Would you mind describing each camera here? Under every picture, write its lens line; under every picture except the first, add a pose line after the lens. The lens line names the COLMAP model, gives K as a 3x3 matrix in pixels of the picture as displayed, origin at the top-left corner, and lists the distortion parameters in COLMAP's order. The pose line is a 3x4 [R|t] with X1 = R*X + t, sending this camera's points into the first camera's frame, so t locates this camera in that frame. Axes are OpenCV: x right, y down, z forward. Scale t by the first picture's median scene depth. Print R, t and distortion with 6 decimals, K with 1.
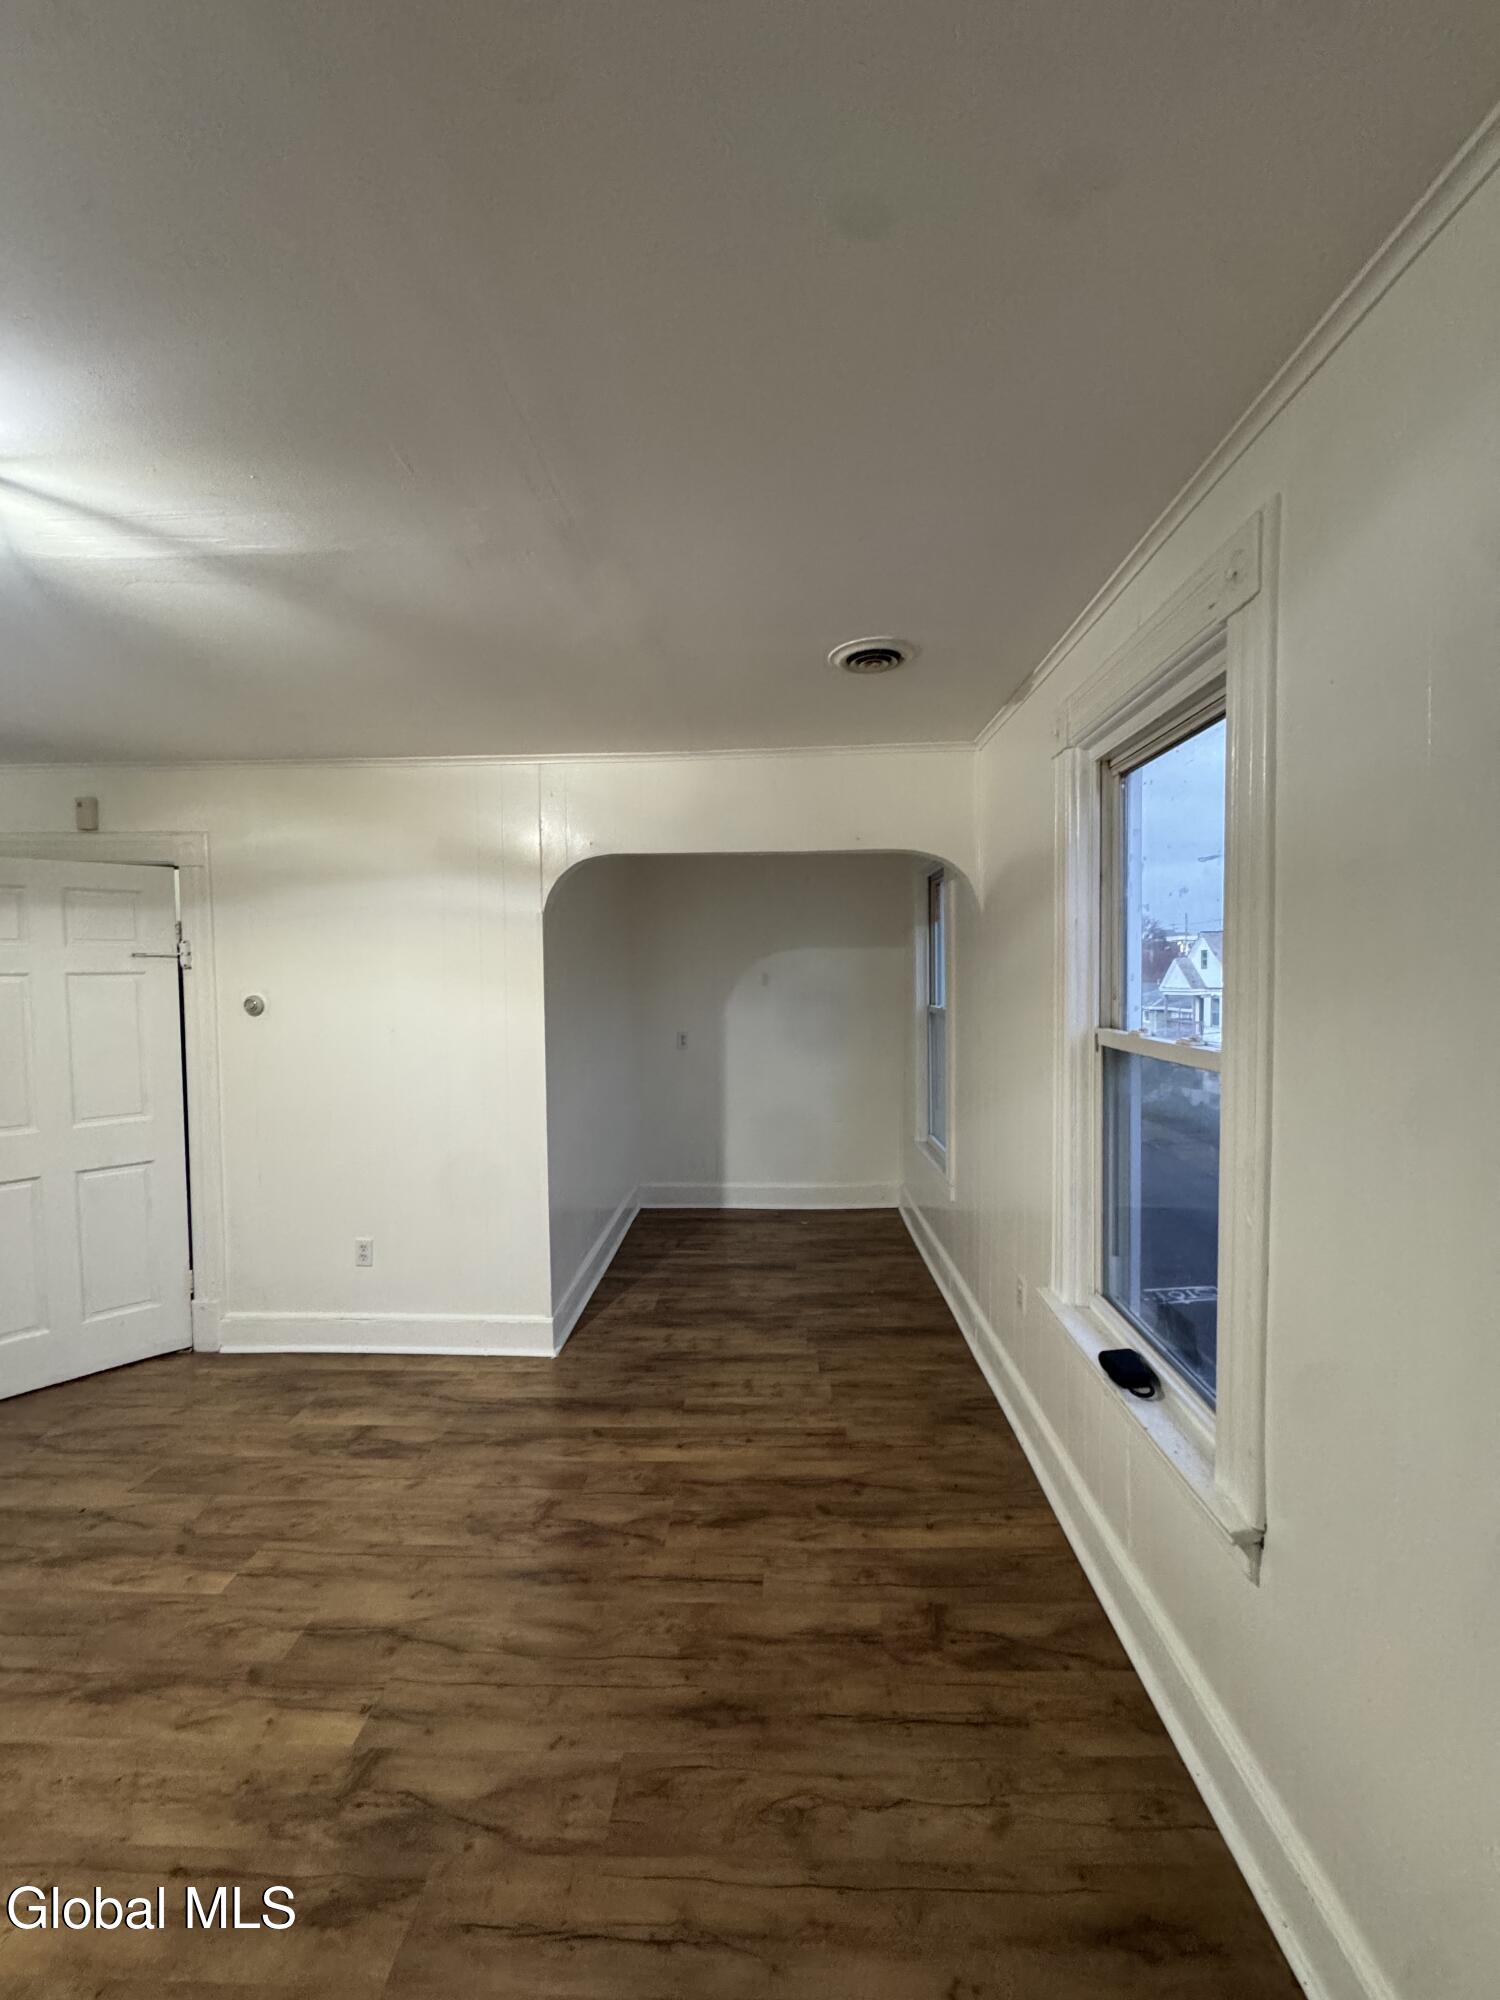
lens RADIAL K [[801.1, 0, 757.6], [0, 801.1, 1000.6], [0, 0, 1]] dist [-0.006811, 0.001129]
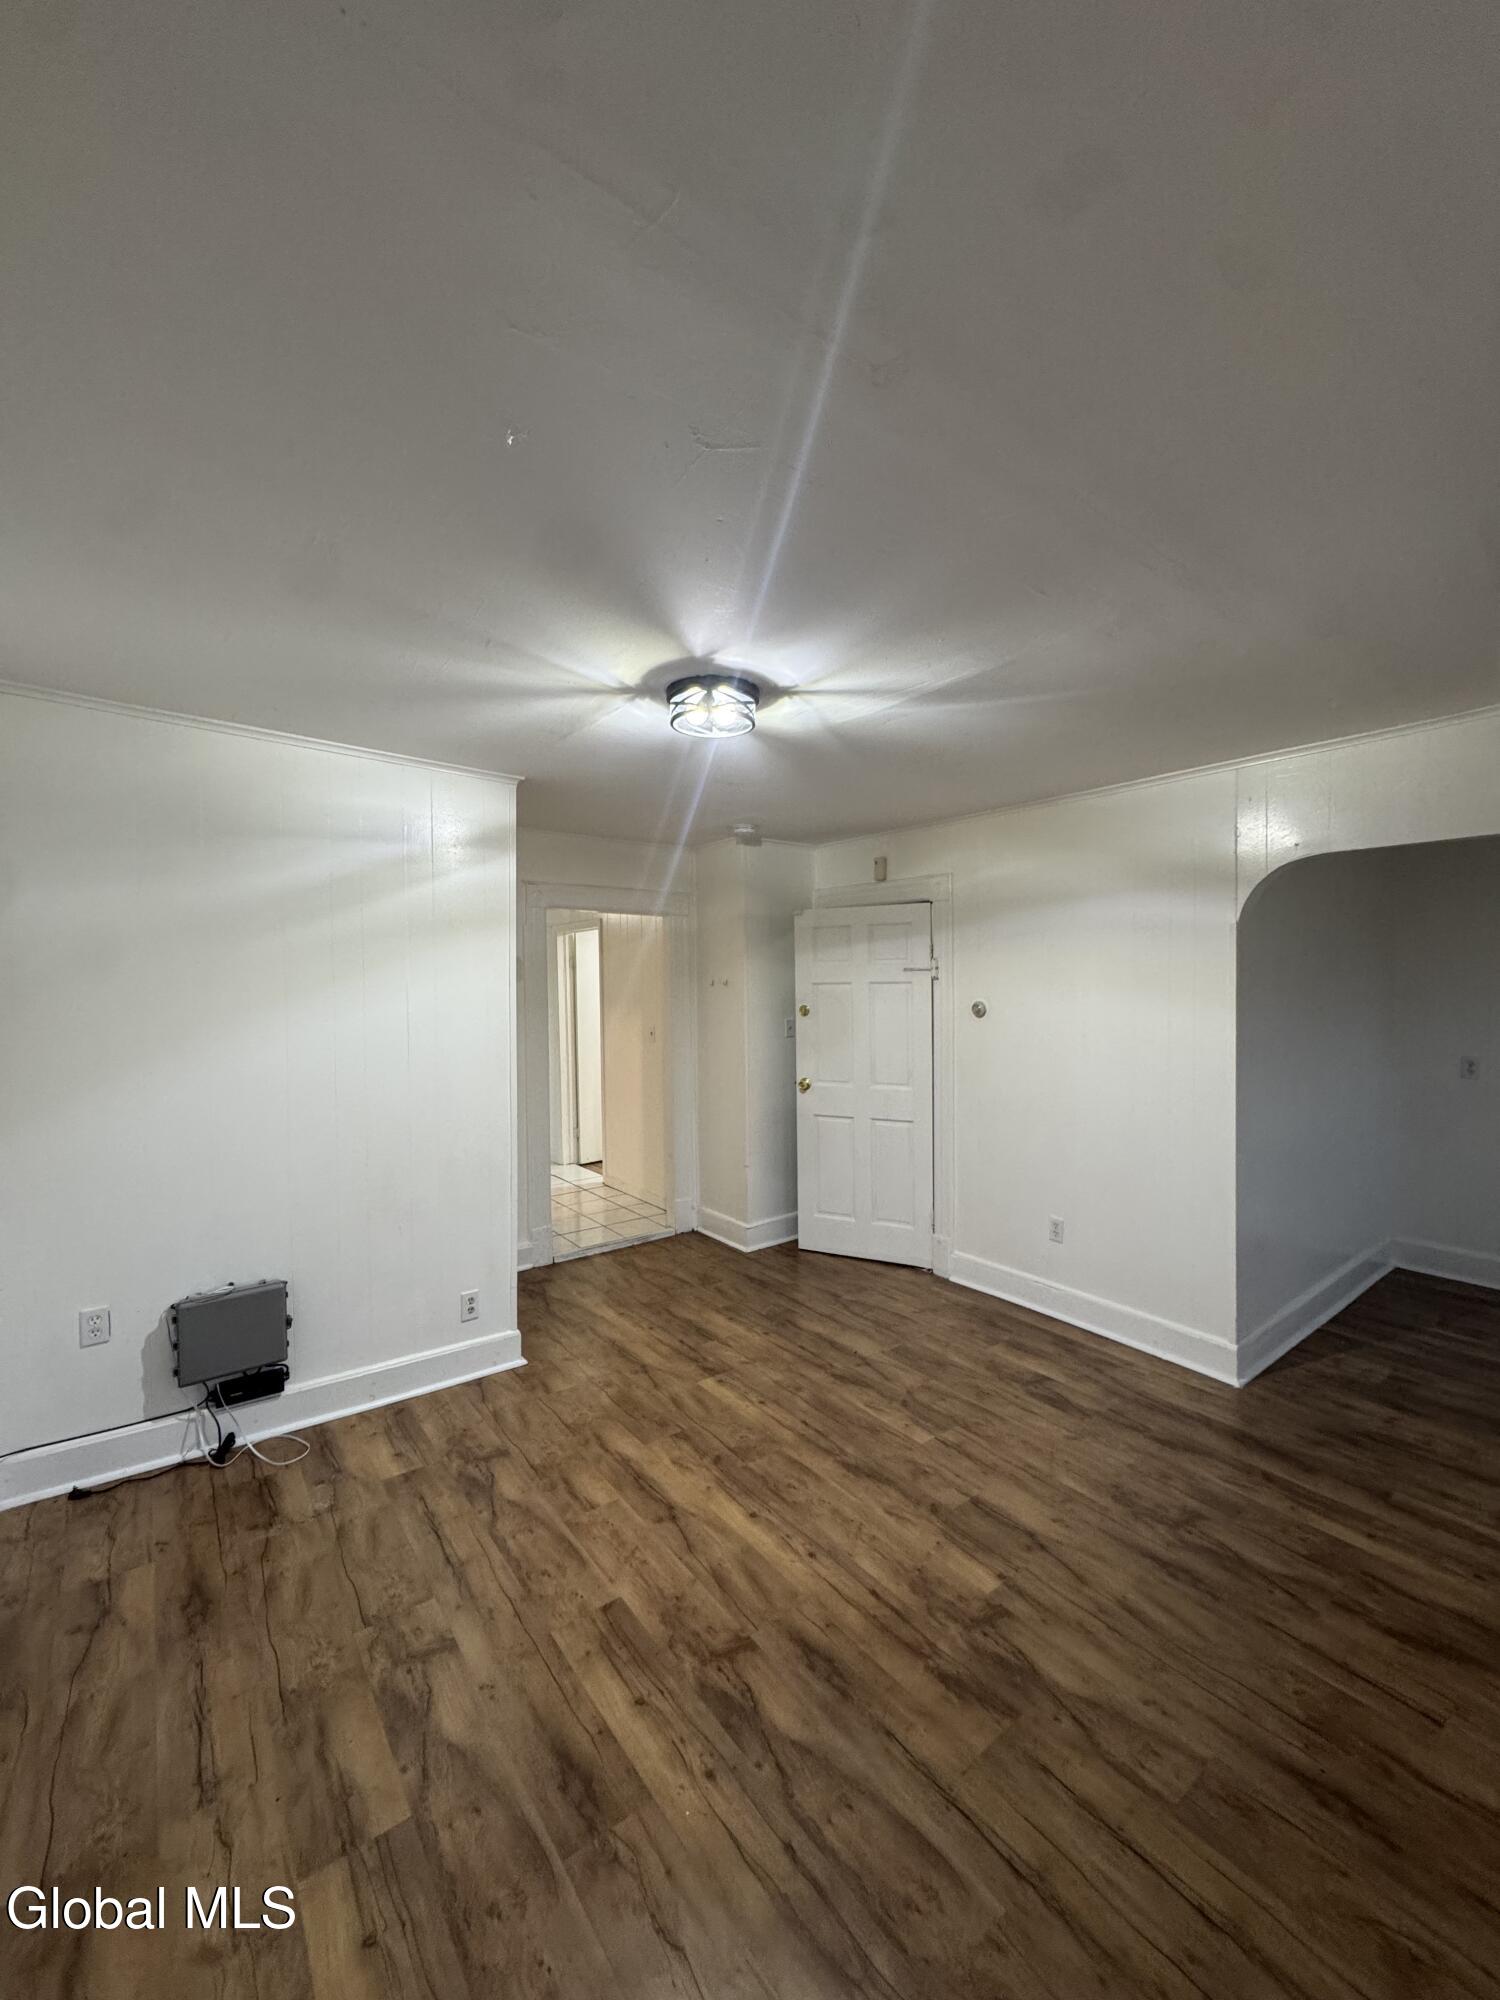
lens RADIAL K [[801.1, 0, 747.4], [0, 801.1, 999.3], [0, 0, 1]] dist [-0.006811, 0.001129]
pose [[0.626835, 0.023495, -0.778797, 0.166599], [-0.024983, 0.999637, 0.010049, -0.018626], [0.778751, 0.013158, 0.627195, -0.089862]]
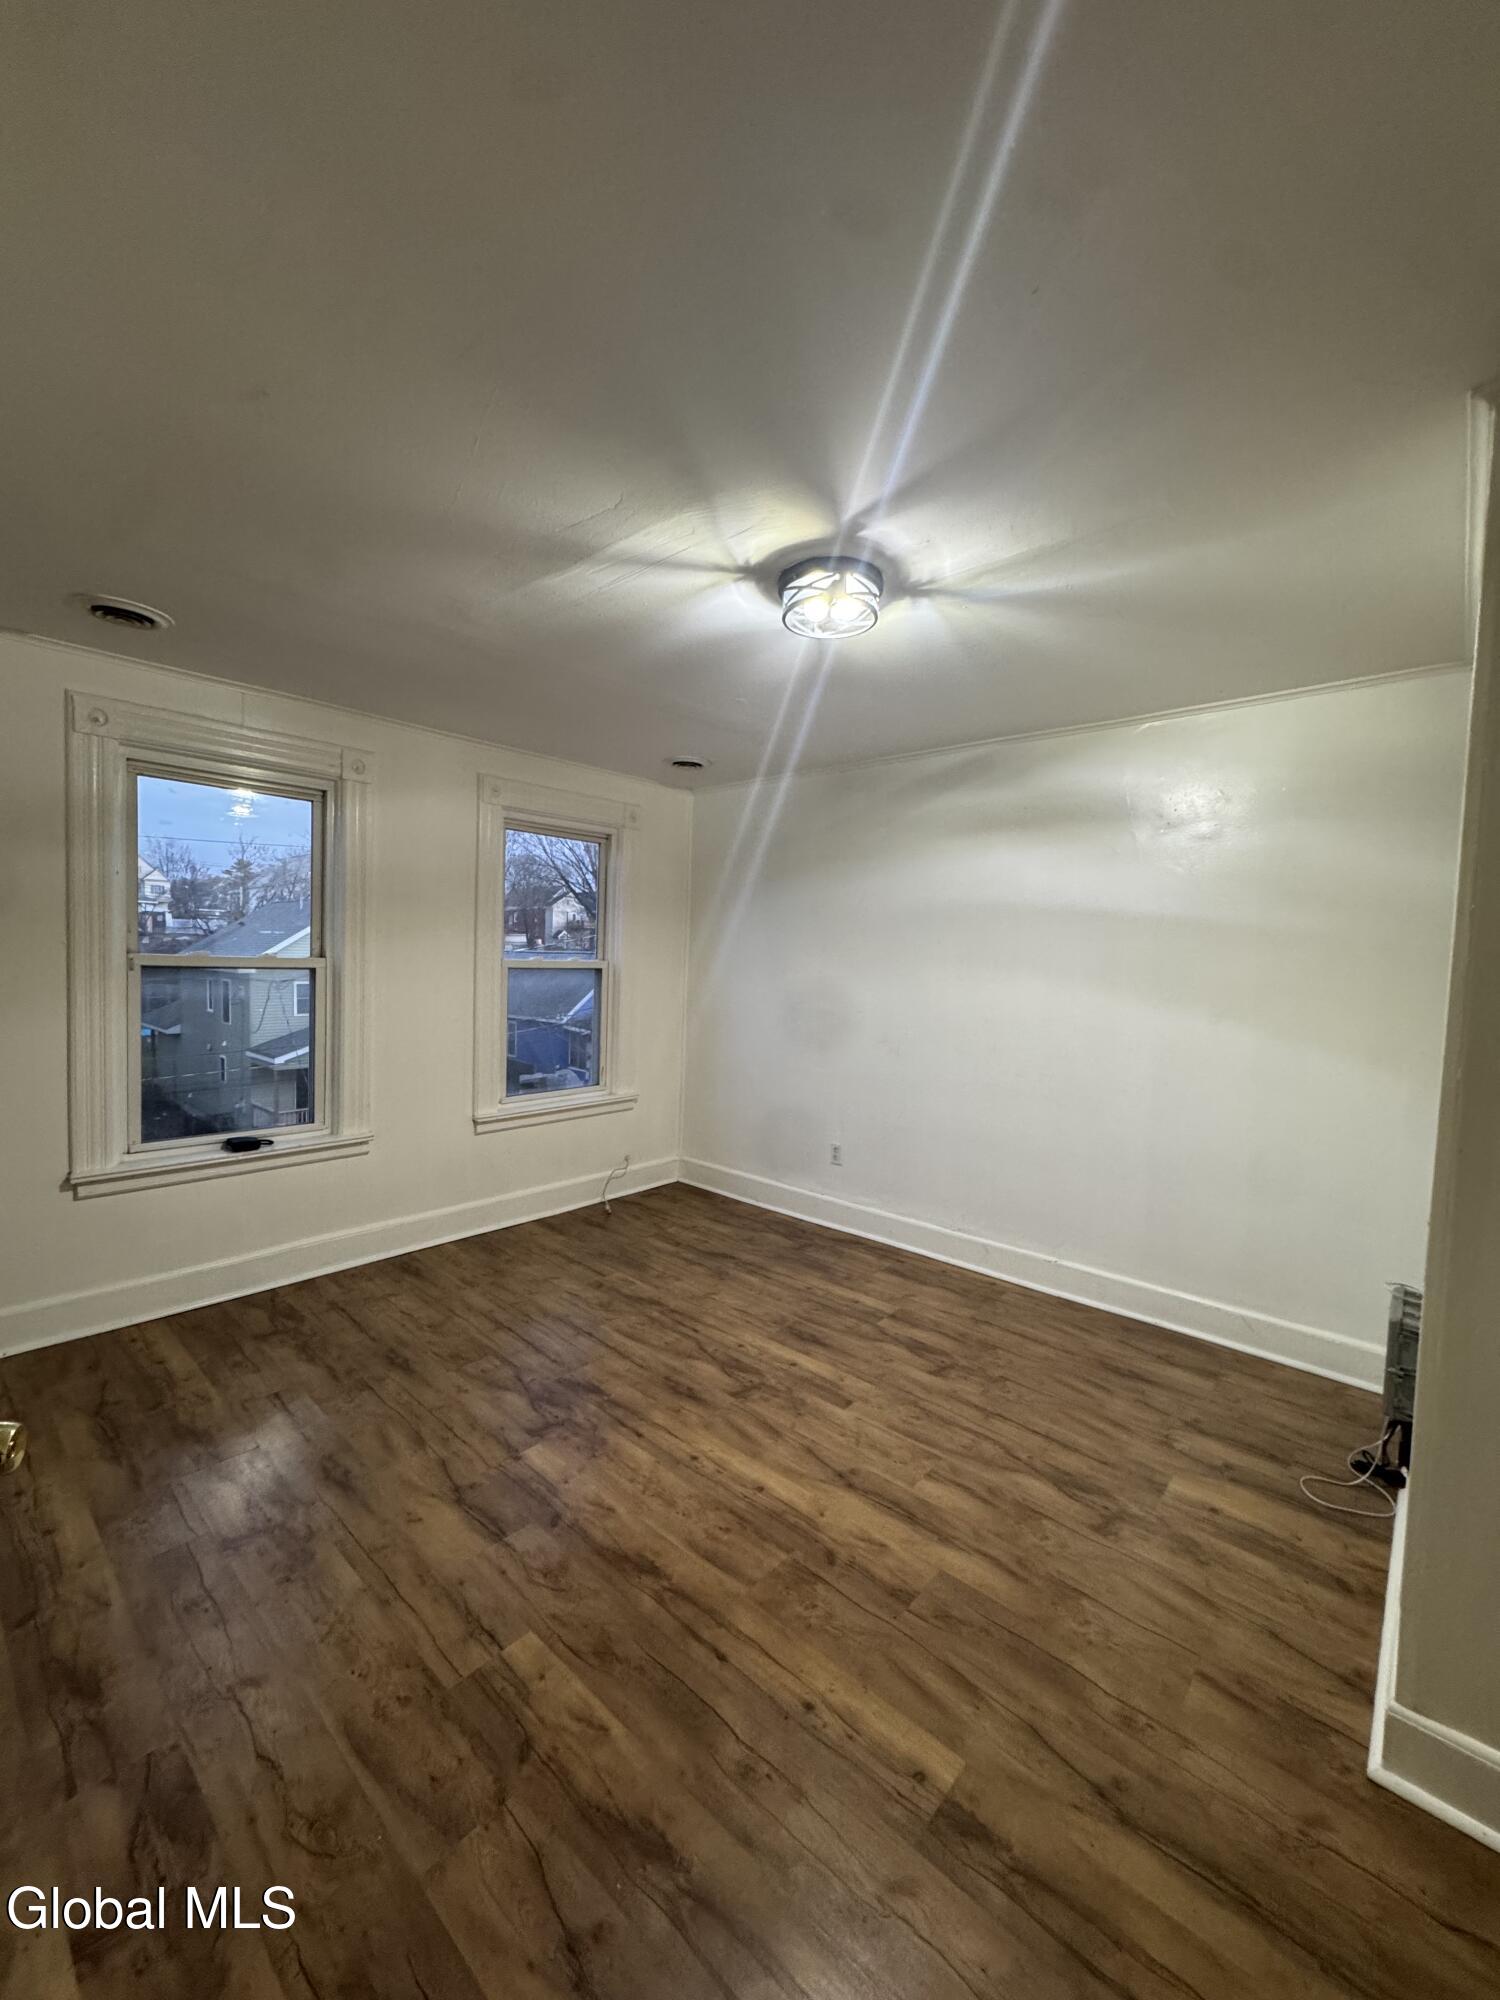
lens RADIAL K [[801.1, 0, 754.7], [0, 801.1, 1004.4], [0, 0, 1]] dist [-0.006811, 0.001129]
pose [[-0.769251, -0.055831, 0.636503, -1.255044], [-0.005040, 0.996674, 0.081333, 0.005694], [-0.638927, 0.059358, -0.766974, 1.342427]]
